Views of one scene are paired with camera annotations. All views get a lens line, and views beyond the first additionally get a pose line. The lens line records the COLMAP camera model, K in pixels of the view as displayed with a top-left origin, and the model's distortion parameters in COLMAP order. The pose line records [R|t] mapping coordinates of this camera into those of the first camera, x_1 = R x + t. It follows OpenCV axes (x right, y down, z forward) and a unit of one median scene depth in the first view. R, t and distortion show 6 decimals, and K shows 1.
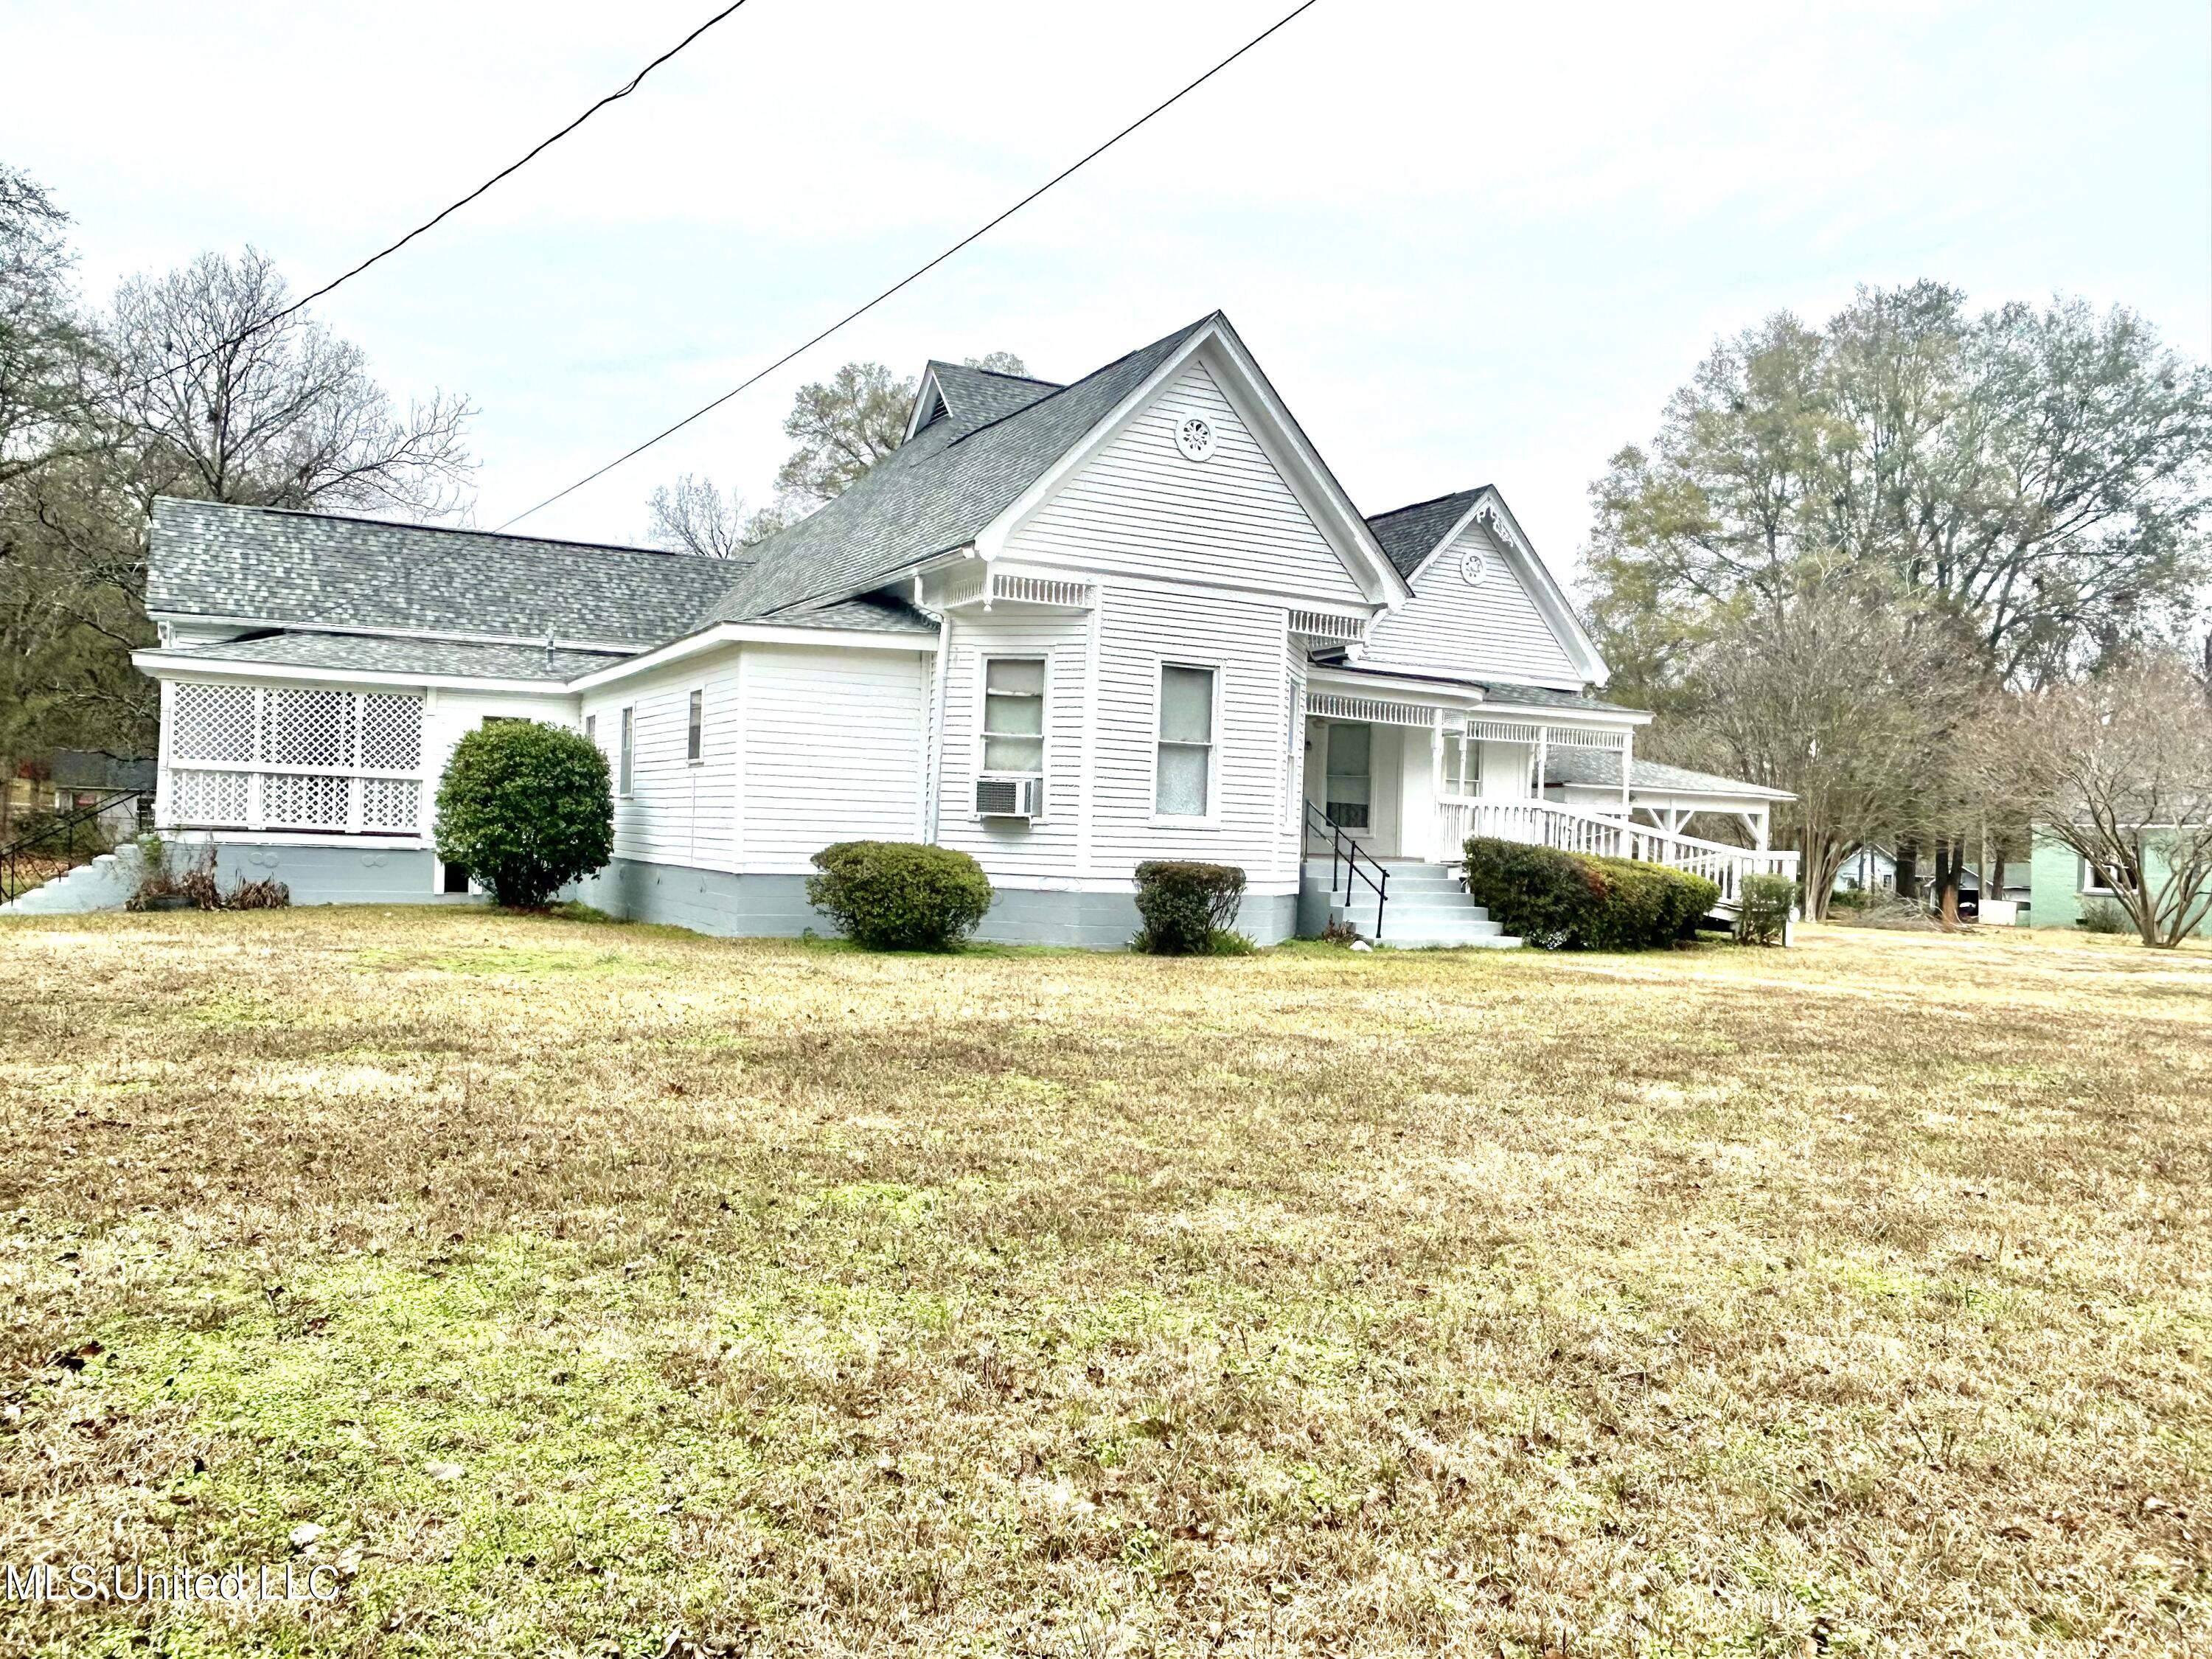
lens RADIAL K [[1642.7, 0, 1092.4], [0, 1642.7, 814.0], [0, 0, 1]] dist [0.010131, 0.001771]
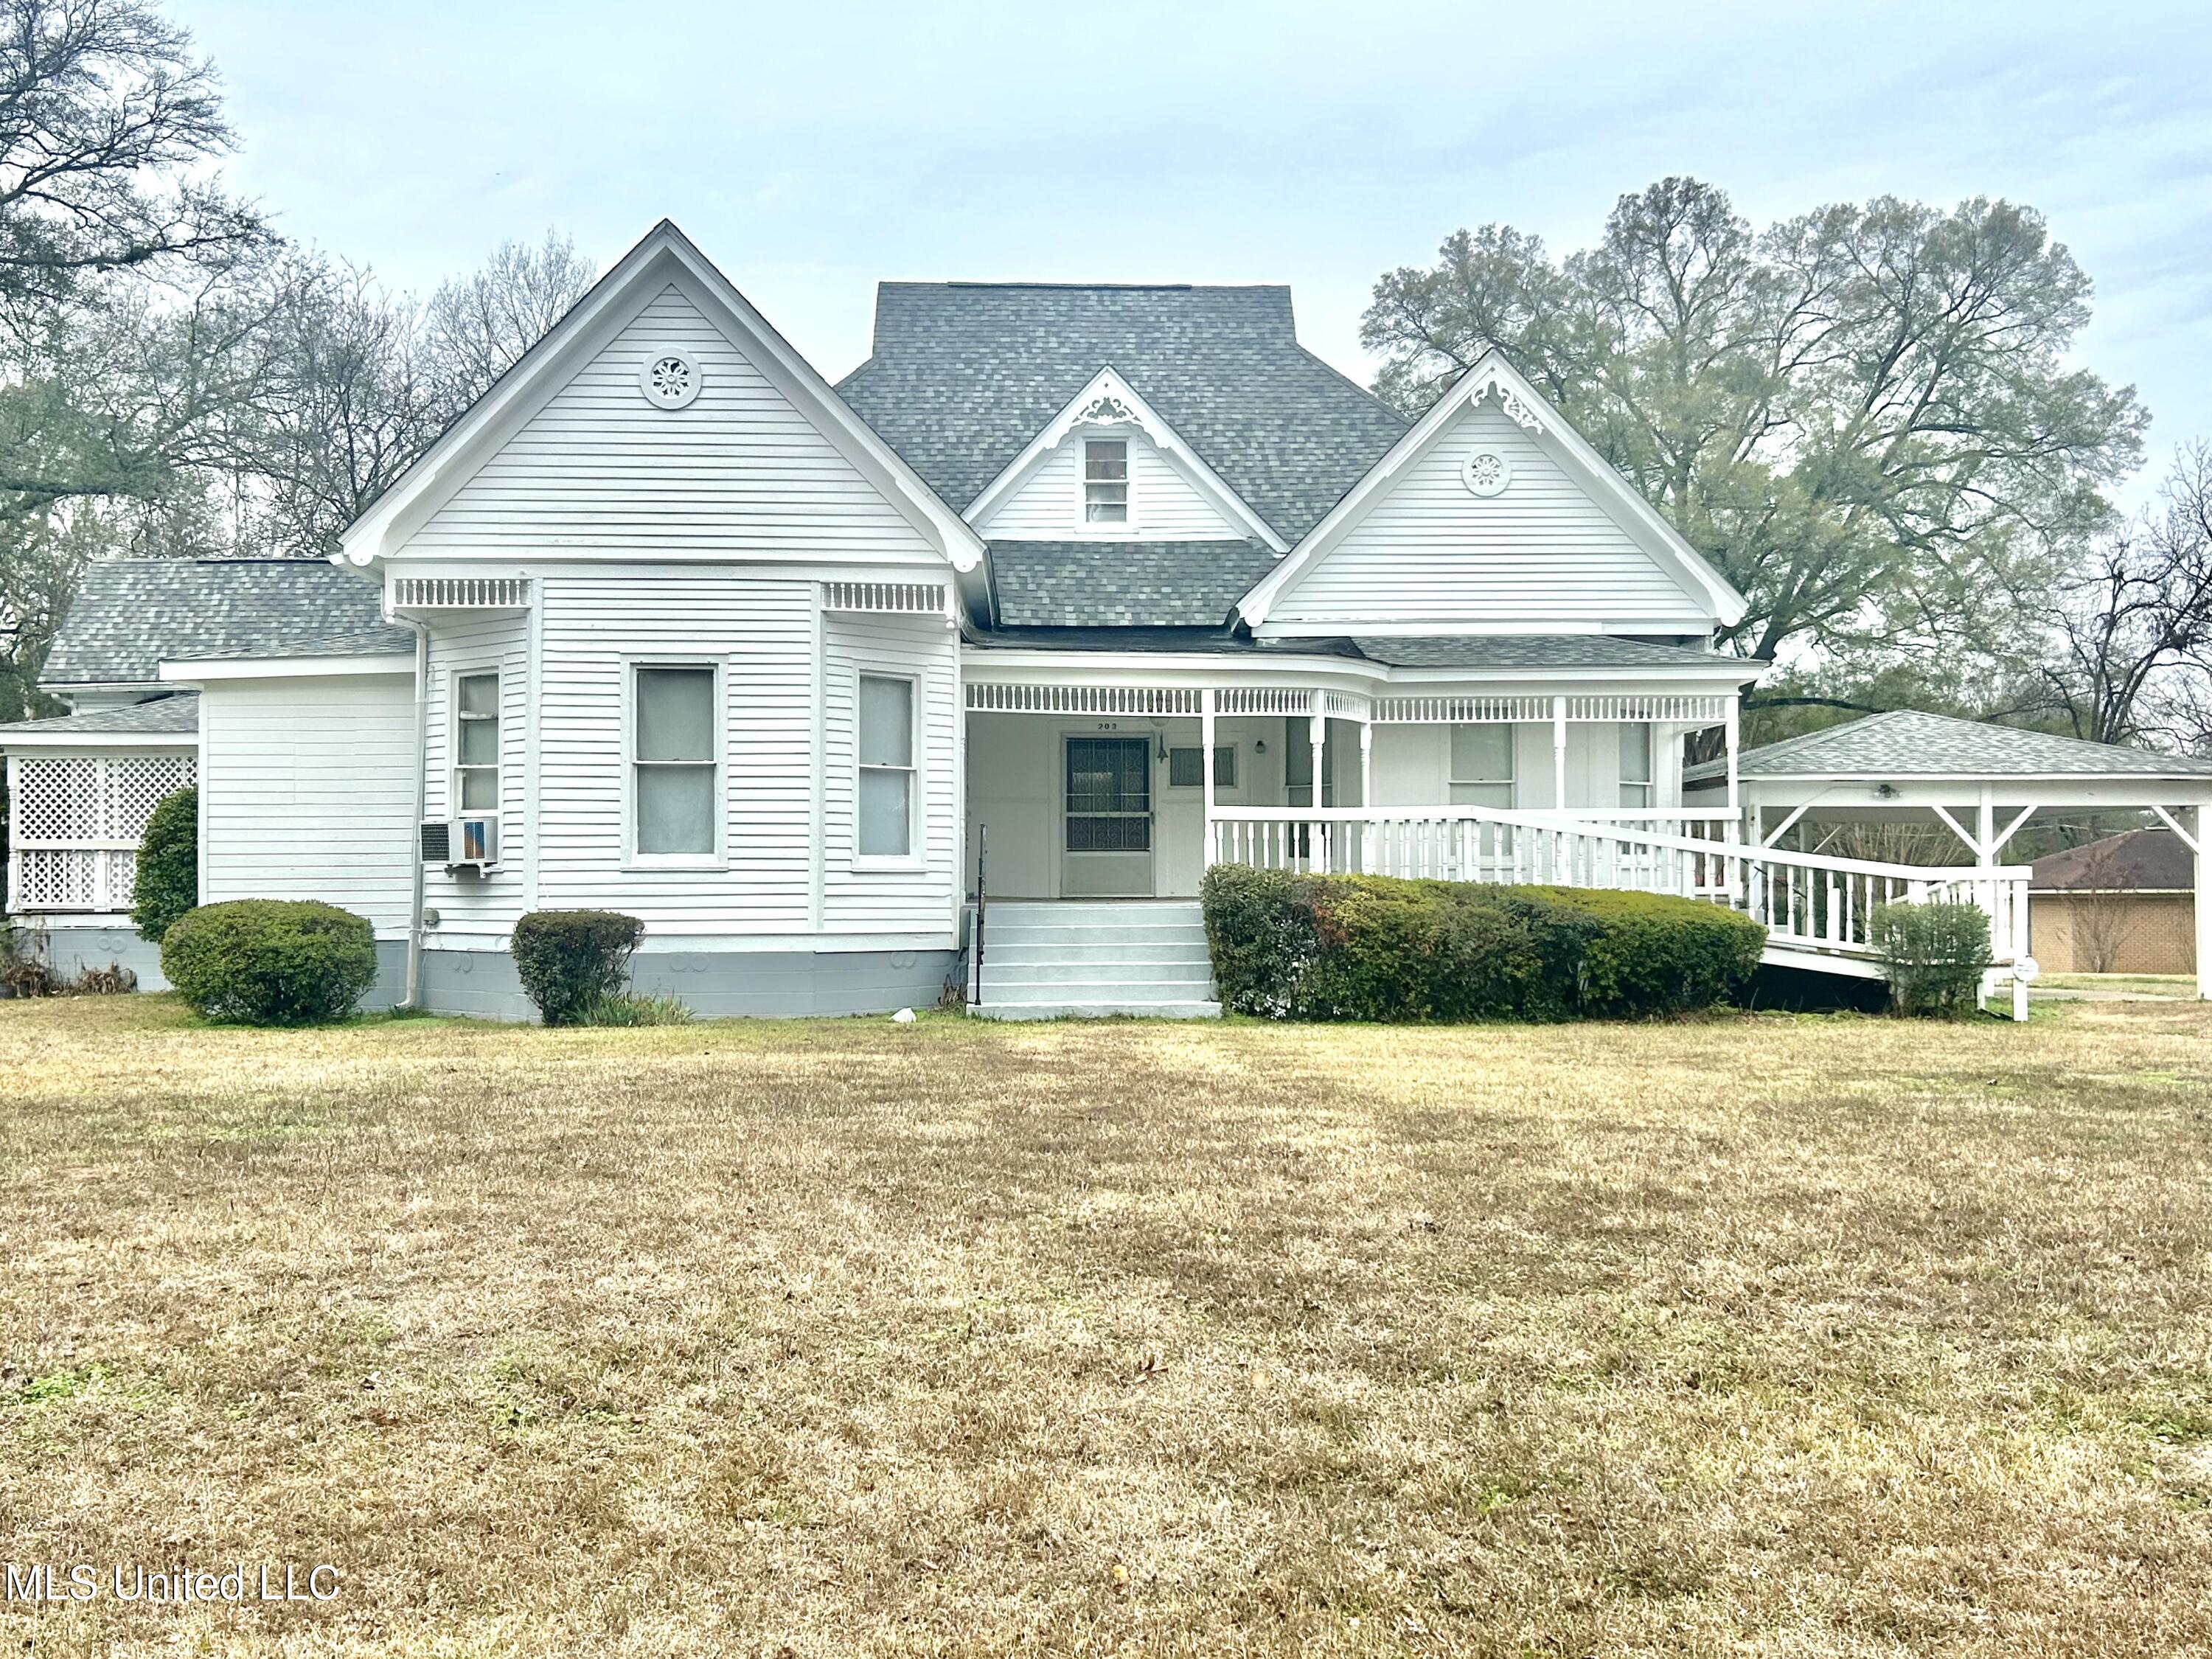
lens RADIAL K [[2370.7, 0, 1110.1], [0, 2370.7, 843.8], [0, 0, 1]] dist [0.057625, 0.000000]
pose [[0.893003, -0.045364, -0.447759, 0.605791], [0.039756, 0.998969, -0.021921, 0.023587], [0.448291, 0.001774, 0.893886, 0.049940]]
